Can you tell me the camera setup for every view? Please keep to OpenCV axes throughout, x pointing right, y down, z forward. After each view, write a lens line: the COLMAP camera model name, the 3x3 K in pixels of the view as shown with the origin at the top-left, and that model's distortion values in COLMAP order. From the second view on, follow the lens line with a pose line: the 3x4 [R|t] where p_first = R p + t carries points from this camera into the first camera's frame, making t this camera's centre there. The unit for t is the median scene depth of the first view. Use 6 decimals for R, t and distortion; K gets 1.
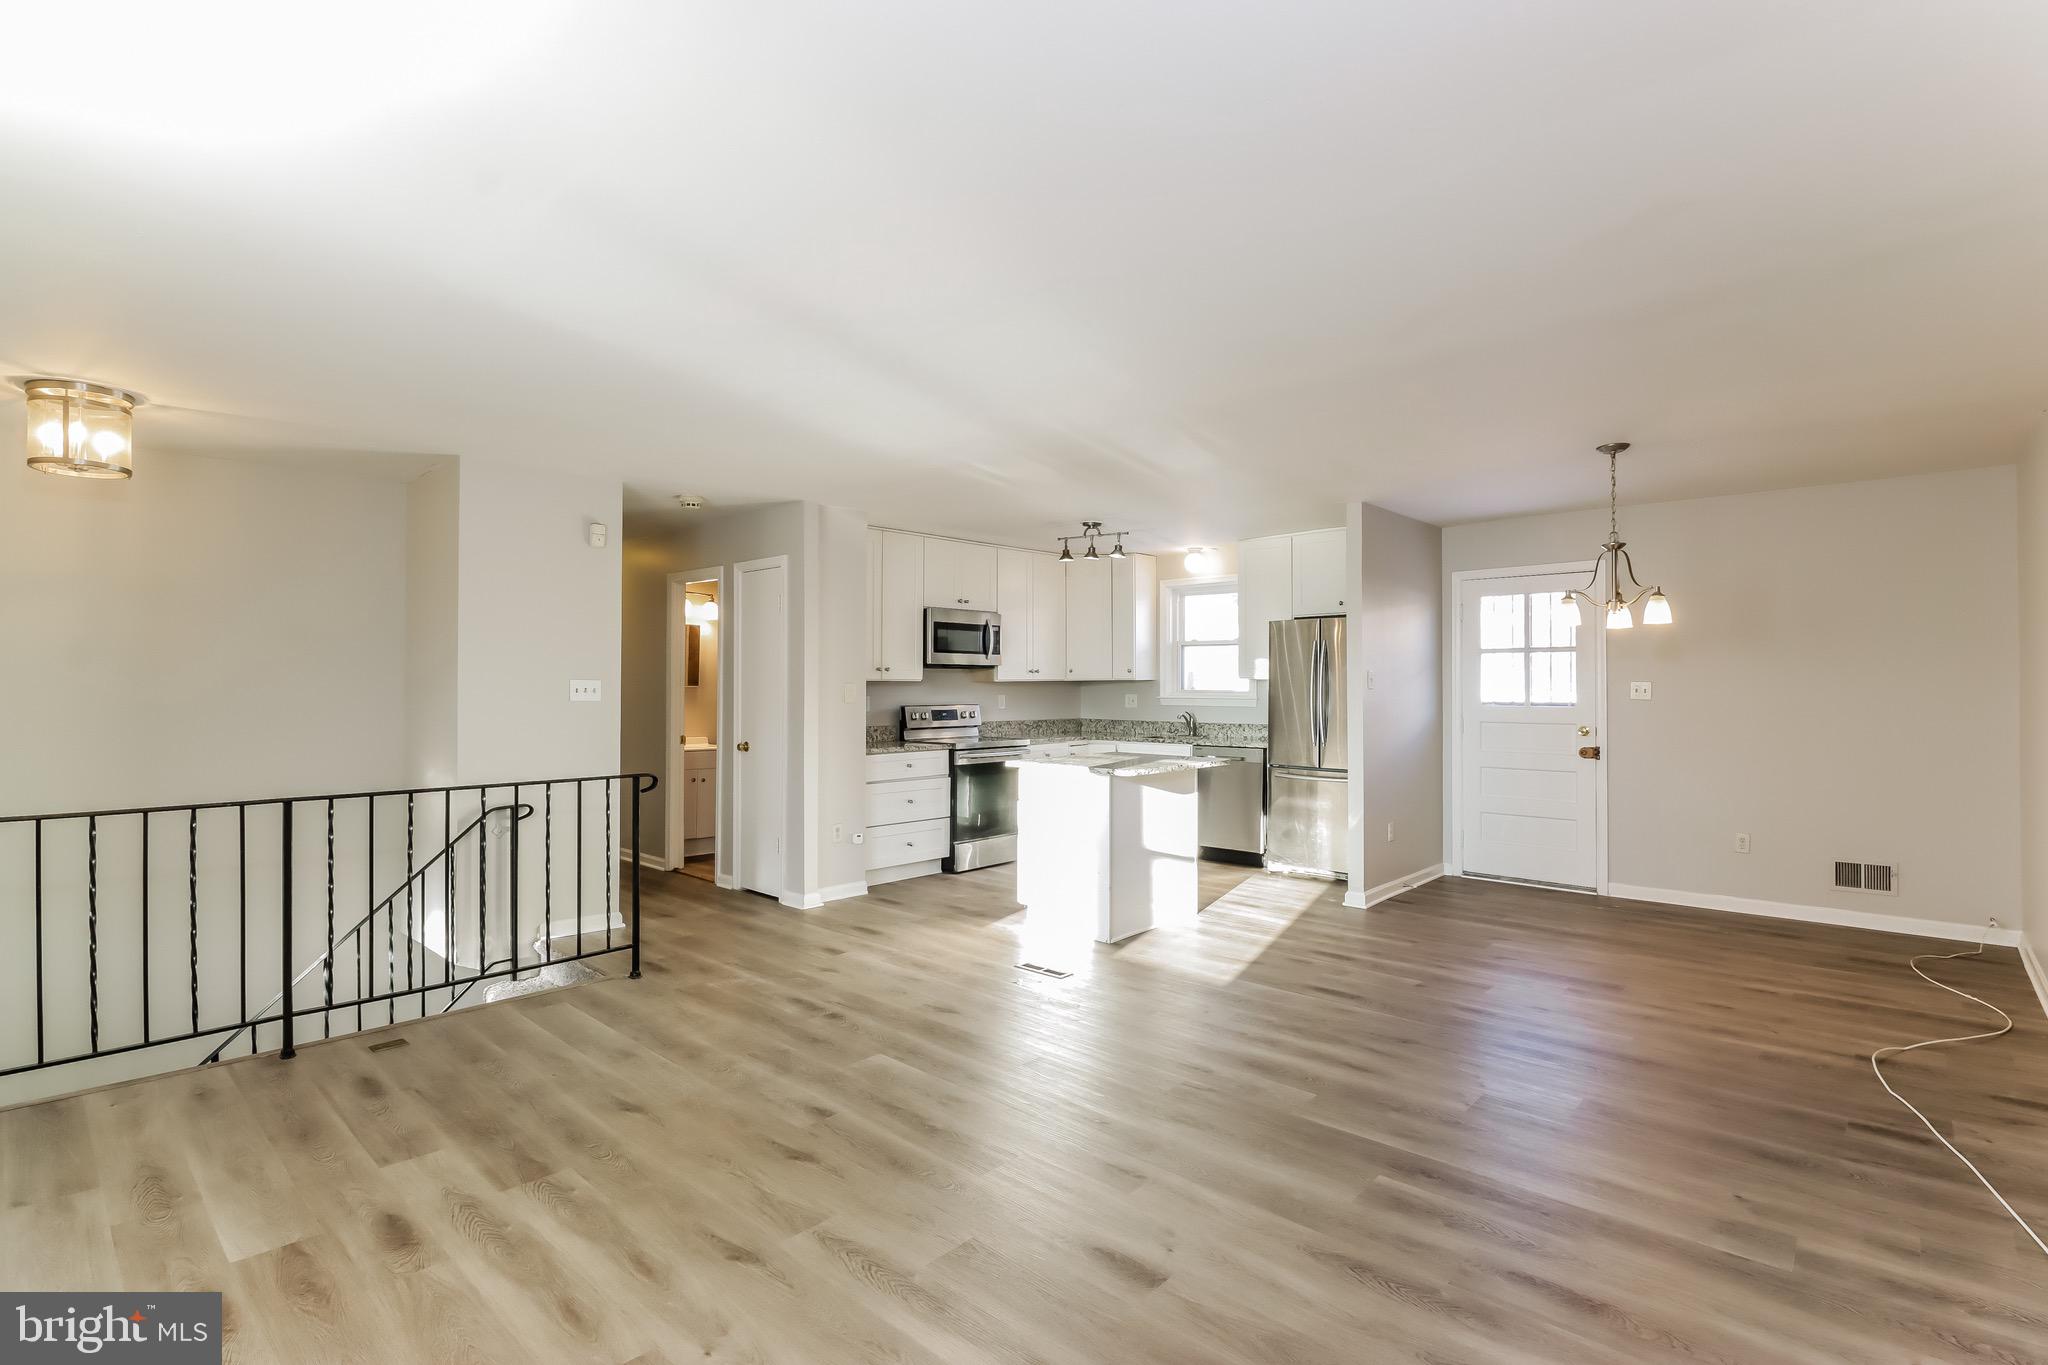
lens RADIAL K [[955.5, 0, 1019.8], [0, 955.5, 695.1], [0, 0, 1]] dist [-0.009295, -0.003106]
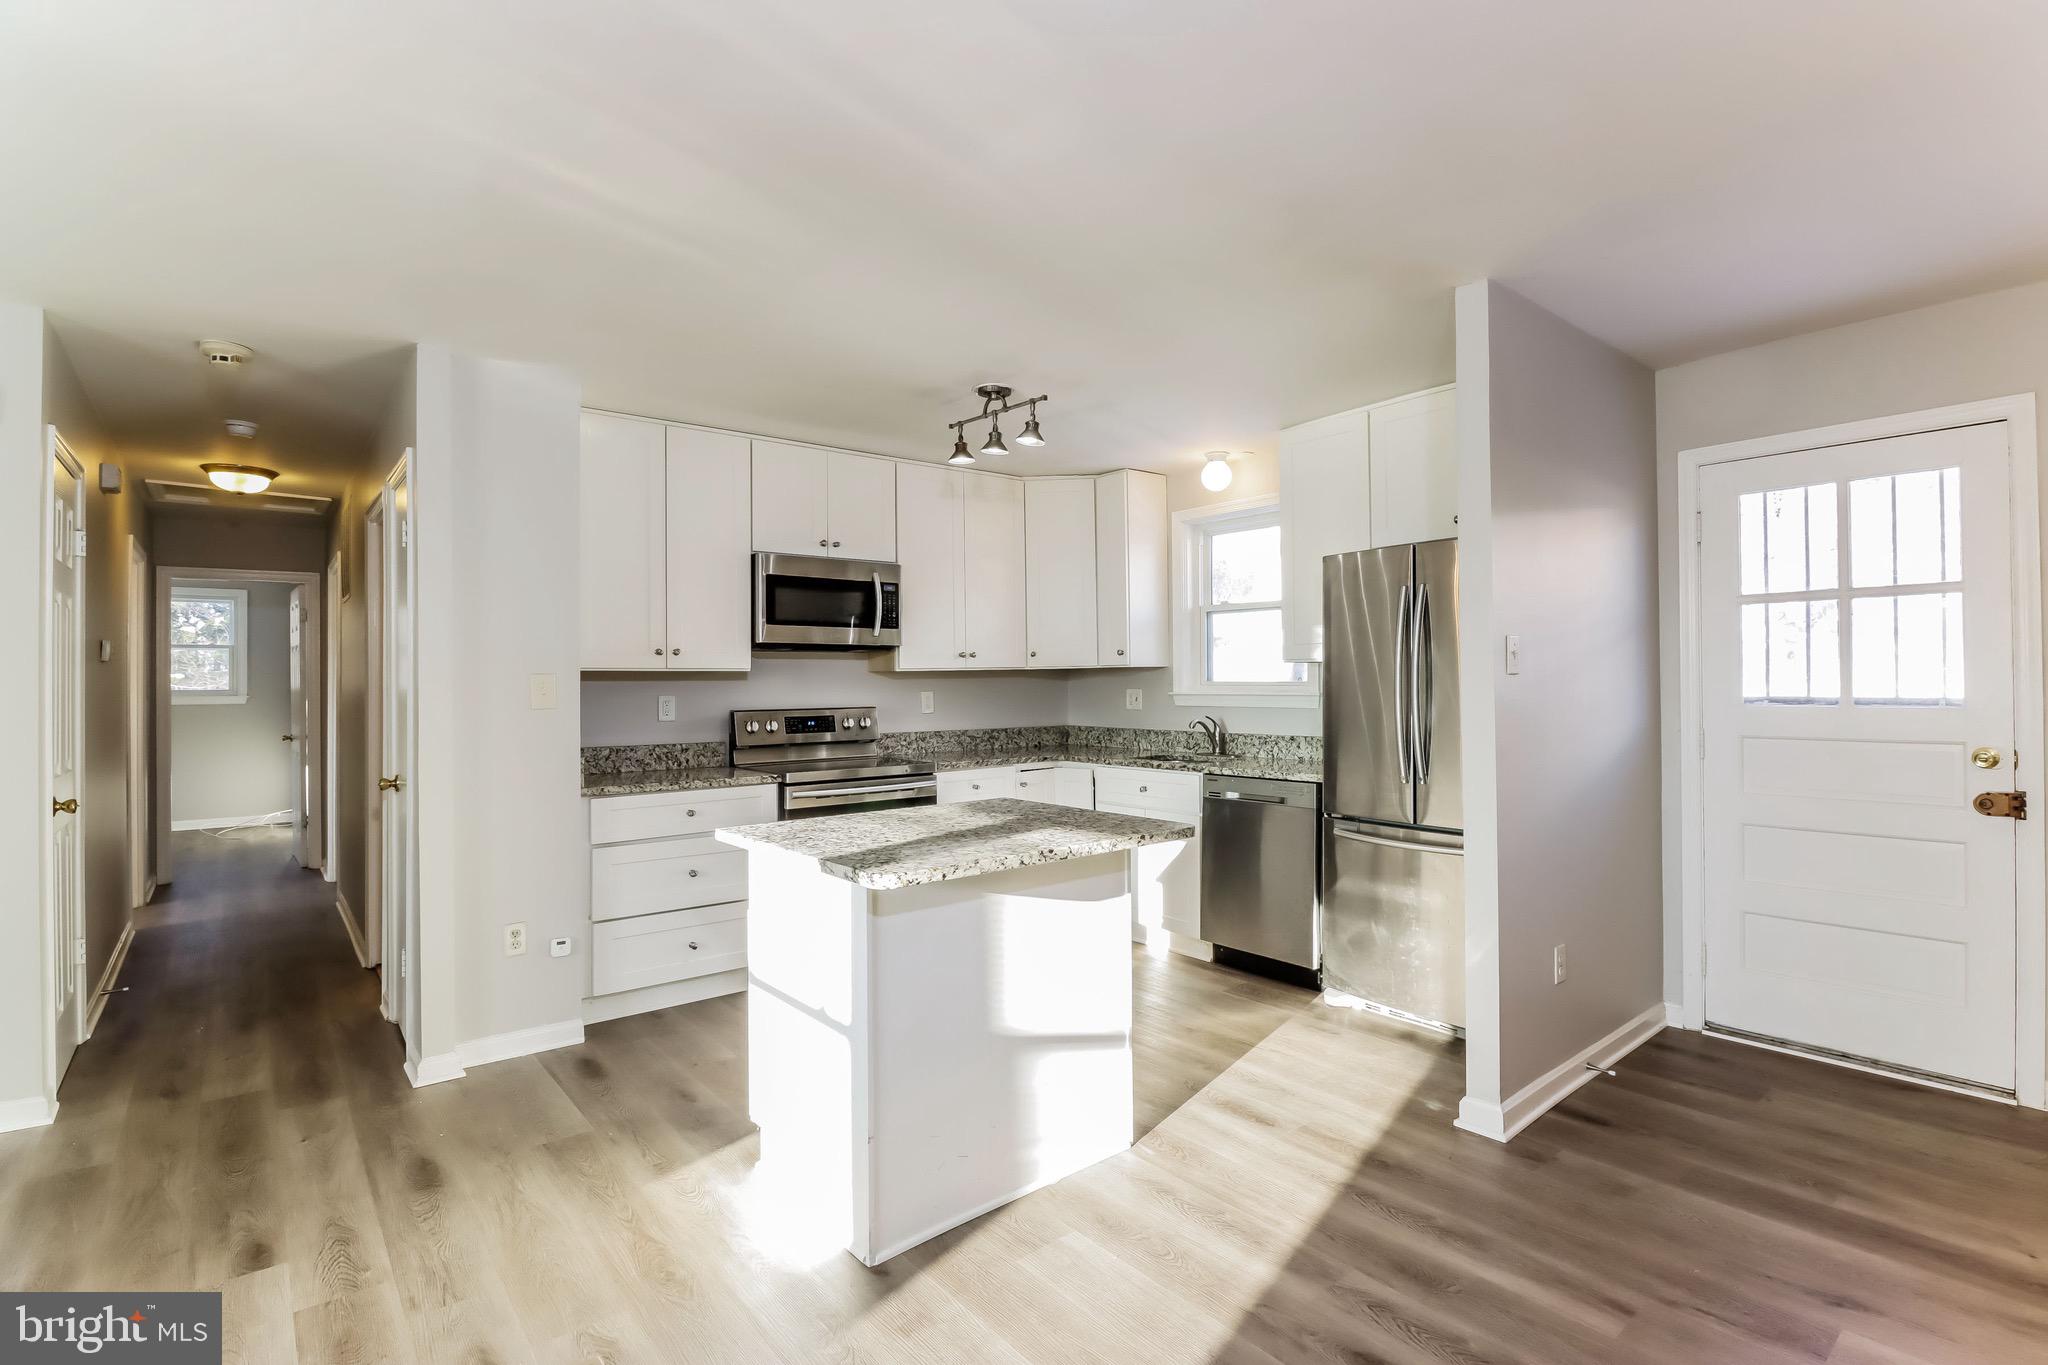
lens RADIAL K [[955.5, 0, 1026.2], [0, 955.5, 687.8], [0, 0, 1]] dist [-0.009295, -0.003106]
pose [[0.991328, -0.008914, -0.131108, 0.170691], [0.008381, 0.999954, -0.004617, 0.000628], [0.131143, 0.003478, 0.991357, 0.448195]]
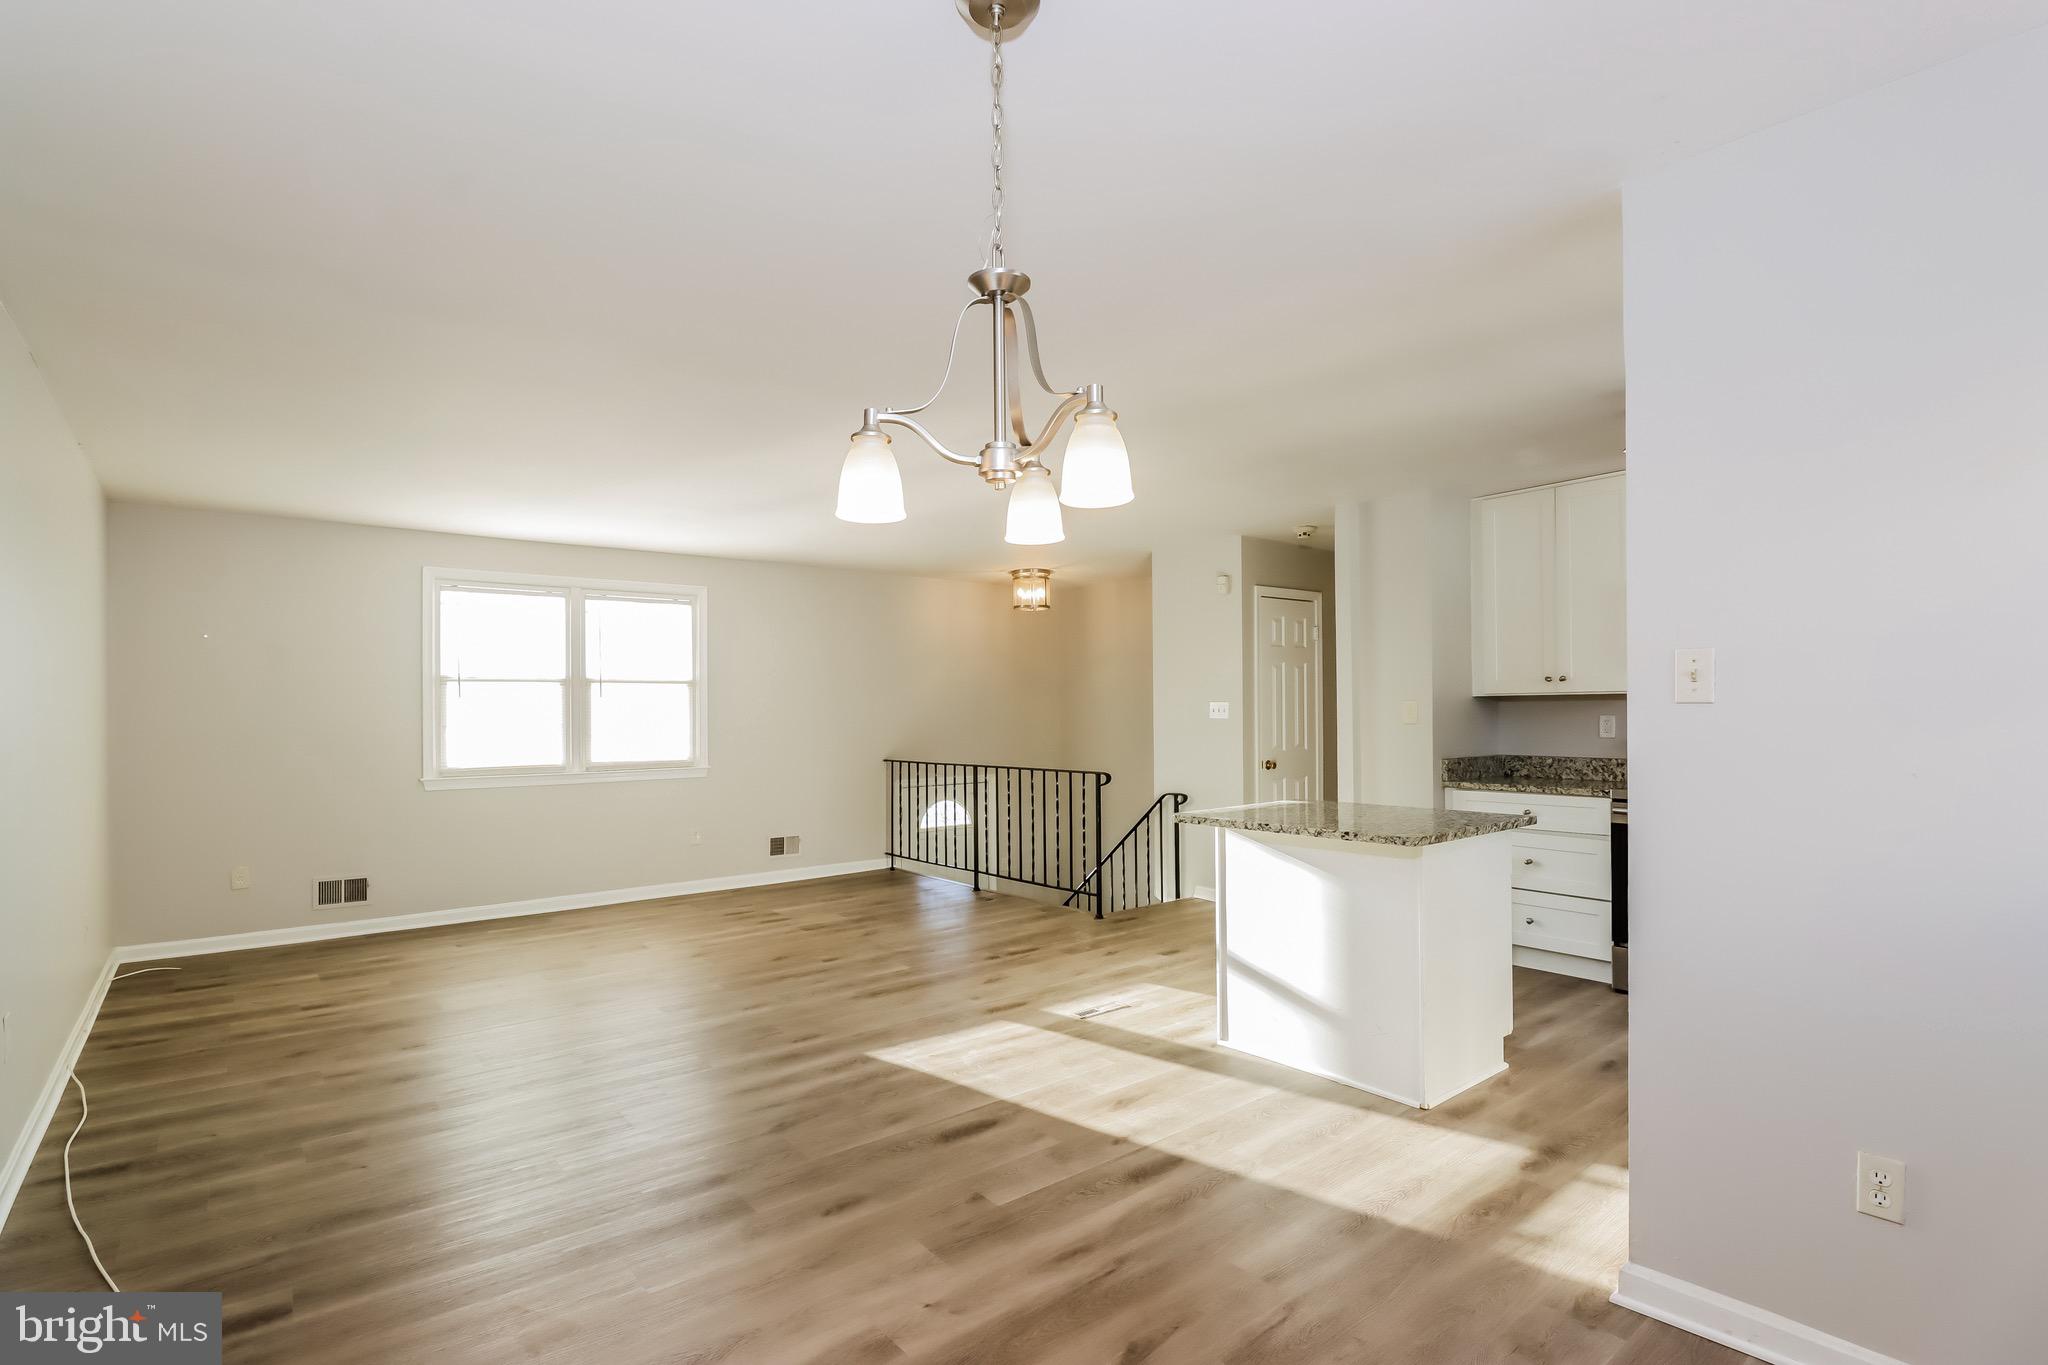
lens RADIAL K [[955.5, 0, 1010.2], [0, 955.5, 686.6], [0, 0, 1]] dist [-0.009295, -0.003106]
pose [[-0.145812, -0.026832, -0.988948, 0.672088], [0.000997, 0.999628, -0.027268, -0.002048], [0.989312, -0.004962, -0.145731, 0.729759]]
